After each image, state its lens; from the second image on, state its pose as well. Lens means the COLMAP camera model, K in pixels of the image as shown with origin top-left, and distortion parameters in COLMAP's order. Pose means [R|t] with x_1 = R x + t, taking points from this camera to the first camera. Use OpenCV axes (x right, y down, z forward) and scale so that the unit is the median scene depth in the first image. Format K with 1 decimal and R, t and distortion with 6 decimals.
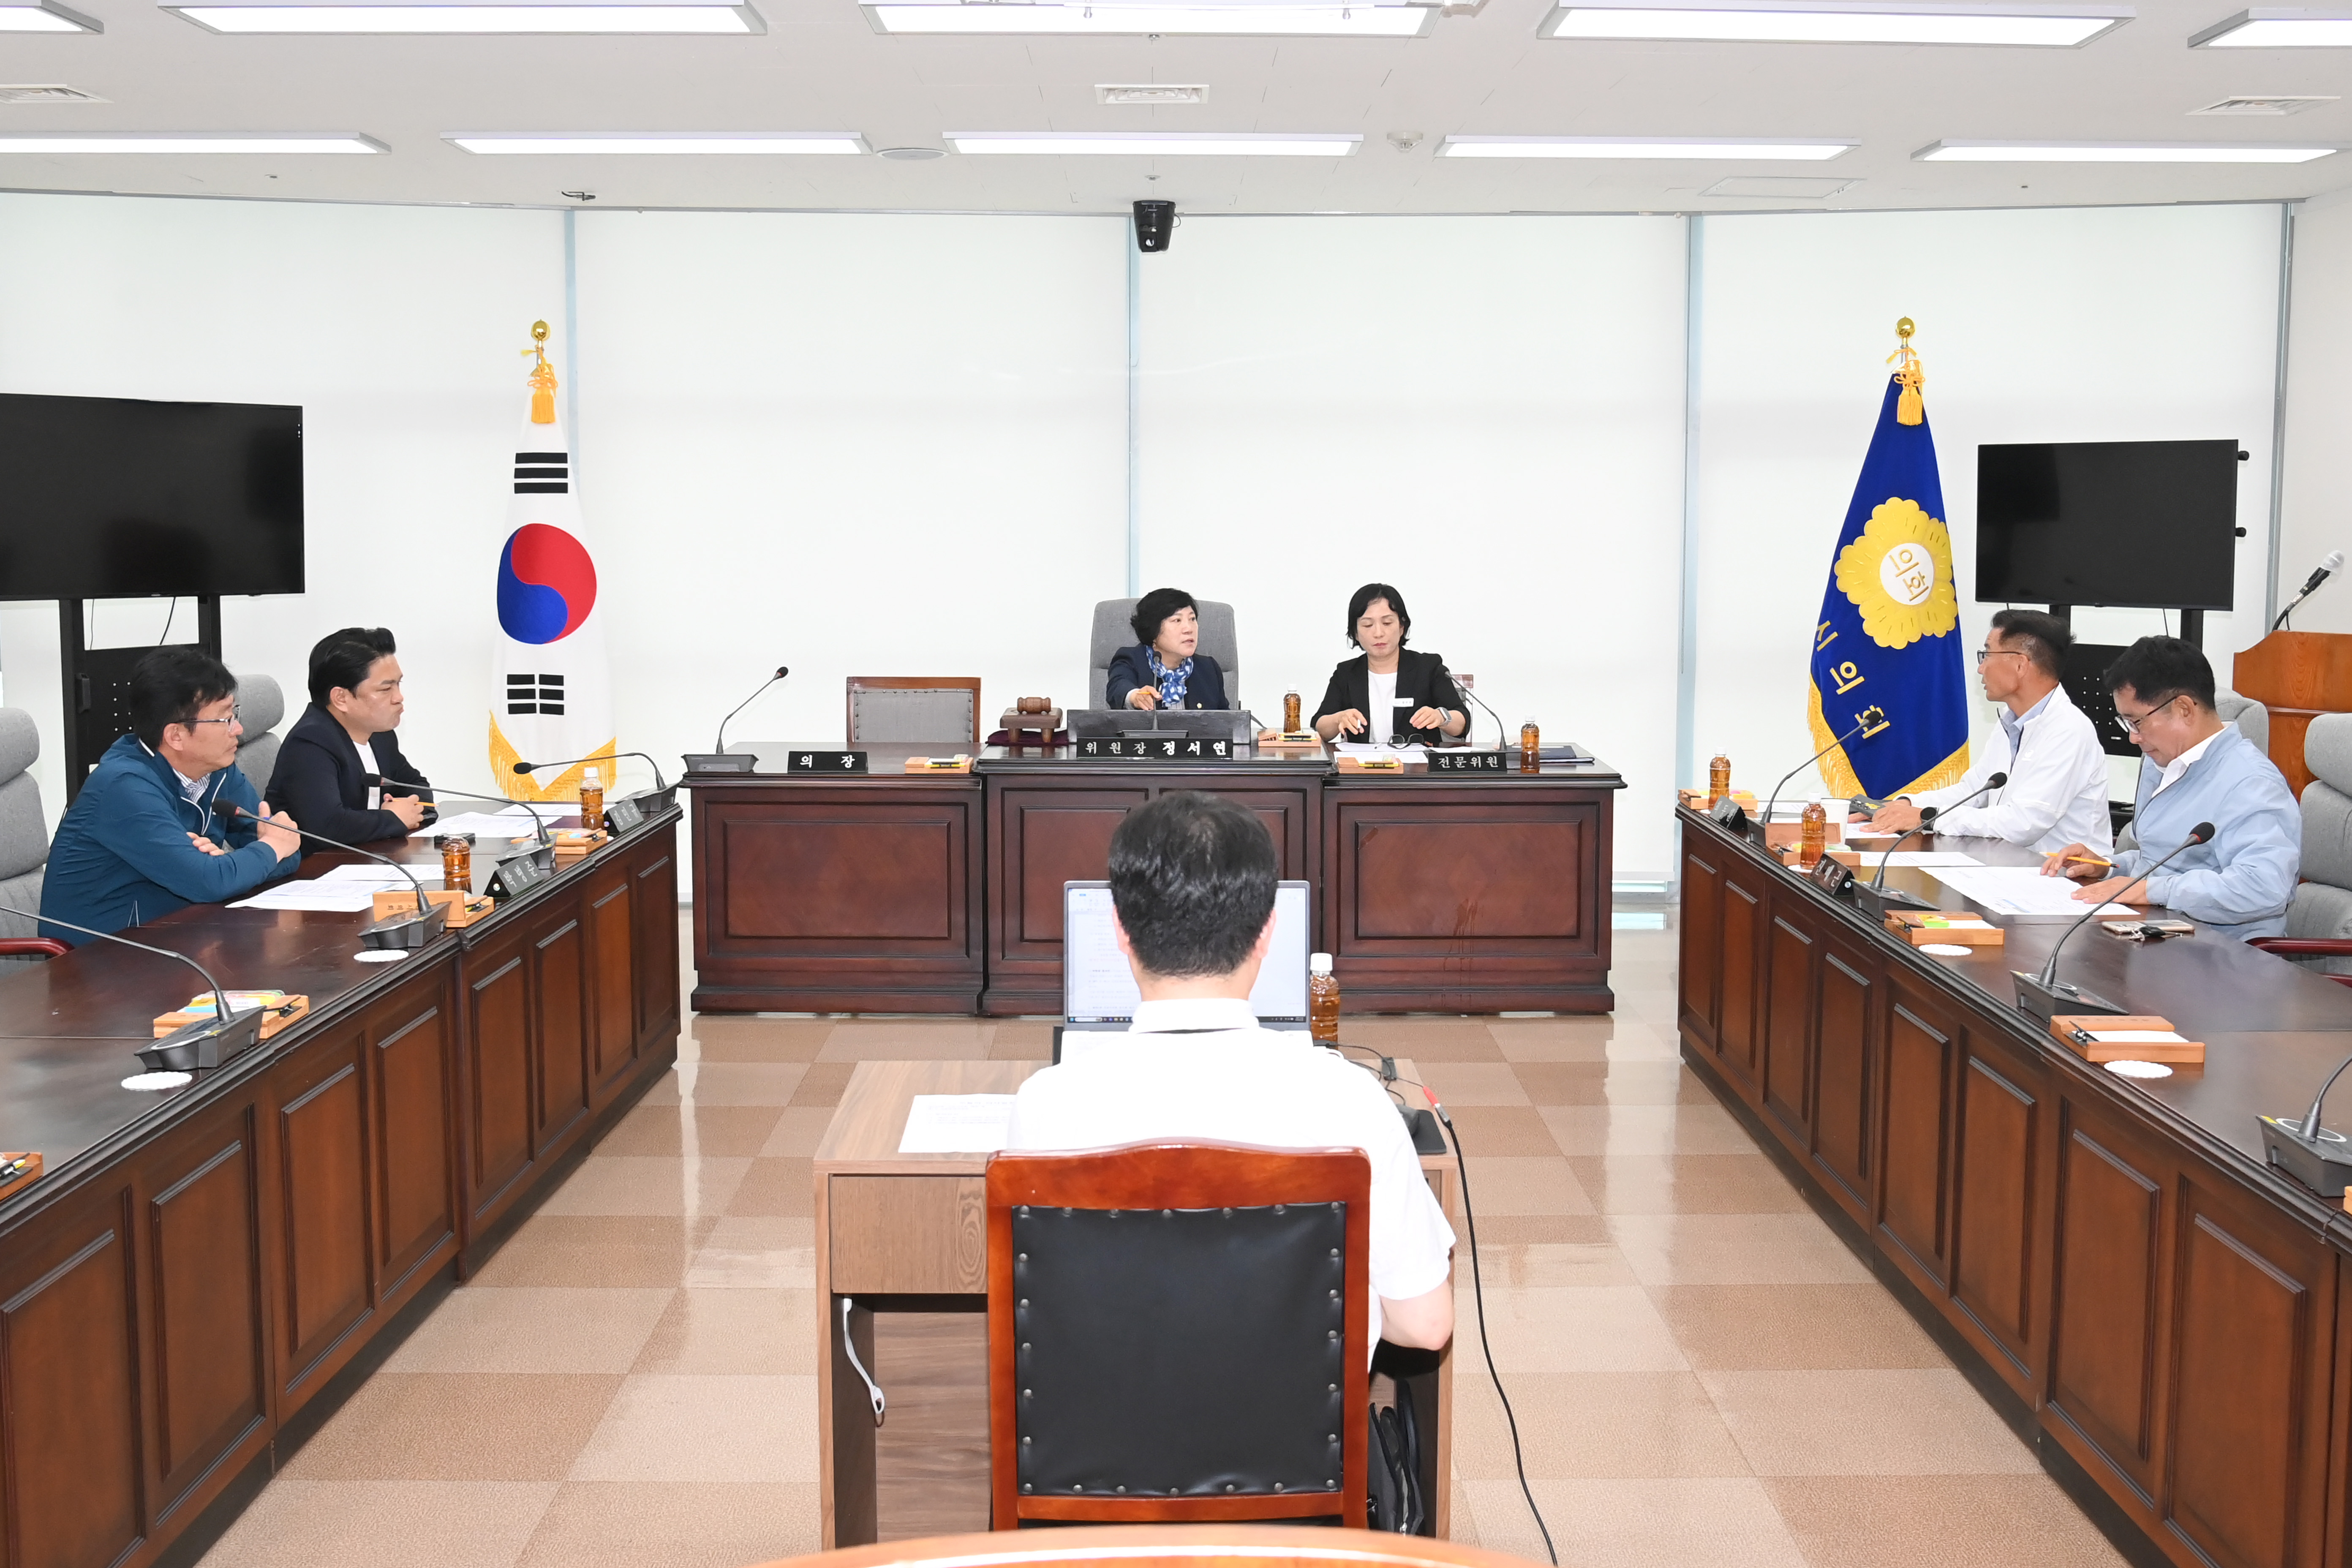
lens RADIAL K [[2320.3, 0, 1172.8], [0, 2320.3, 782.5], [0, 0, 1]] dist [-0.012124, 0.000000]
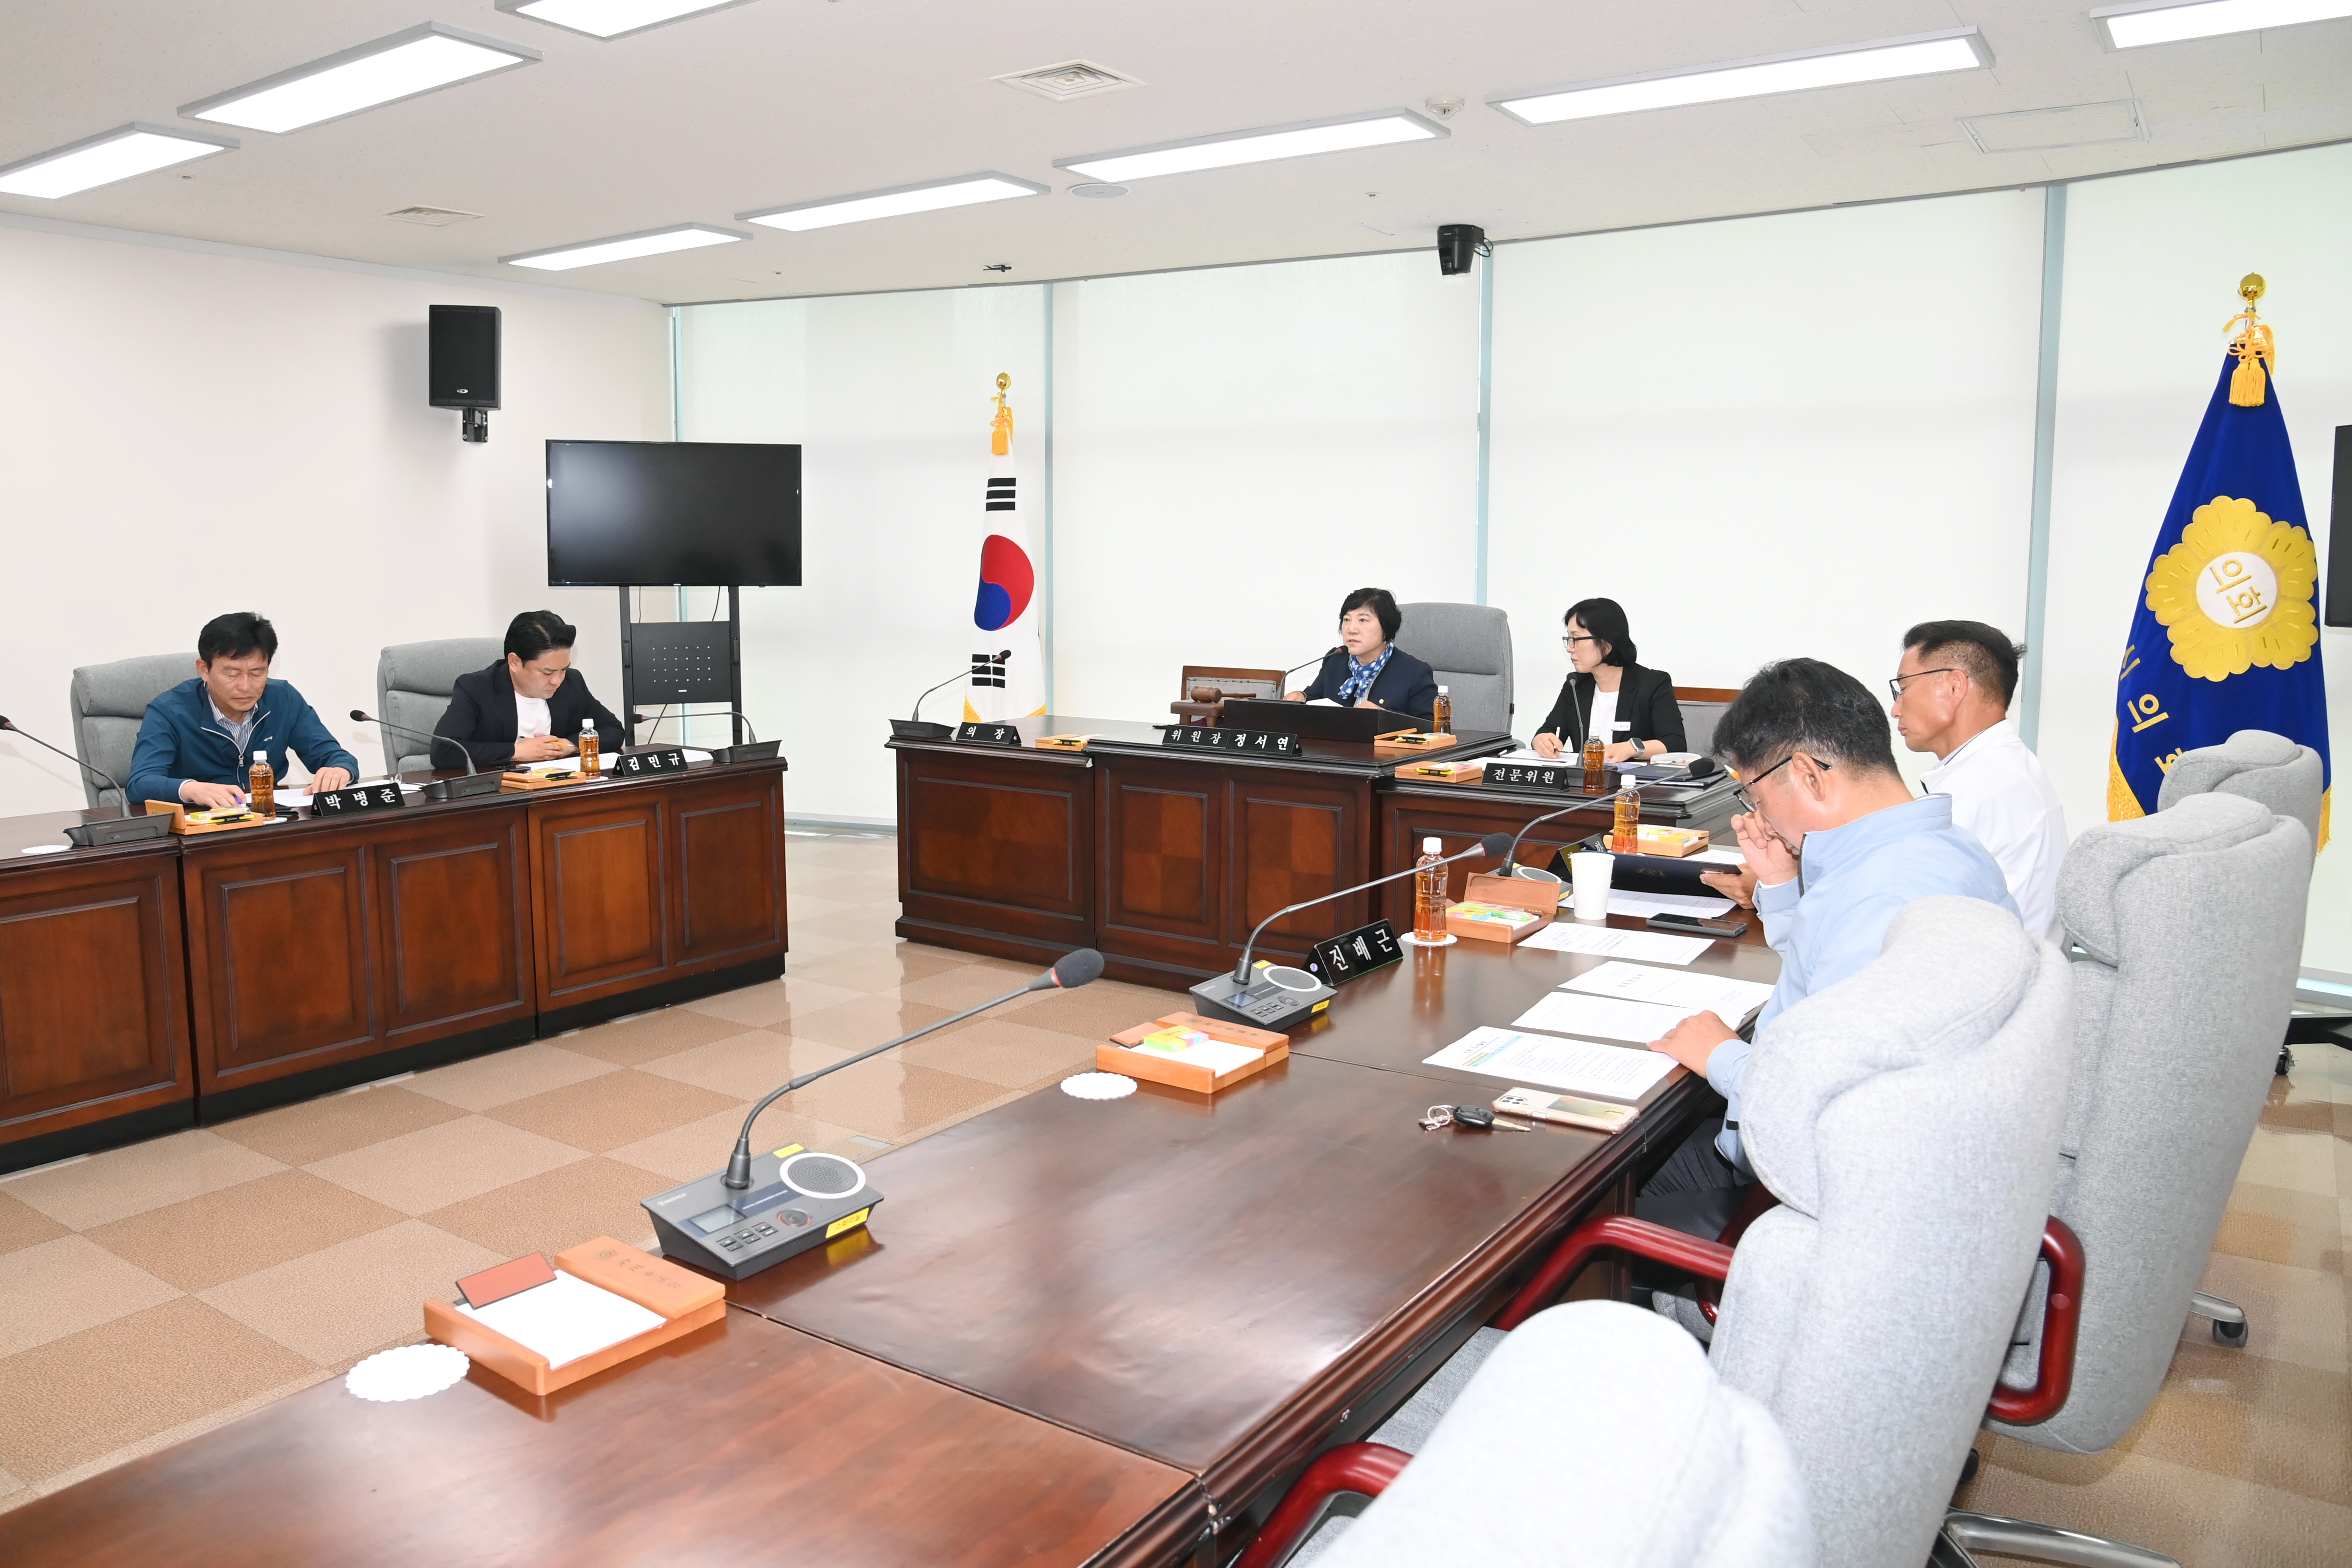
lens RADIAL K [[1667.6, 0, 1178.4], [0, 1667.6, 768.7], [0, 0, 1]] dist [-0.045218, 0.001836]
pose [[0.833246, 0.072380, -0.548144, 0.325944], [-0.068647, 0.997267, 0.027332, -0.017568], [0.548624, 0.014854, 0.835937, 0.316220]]
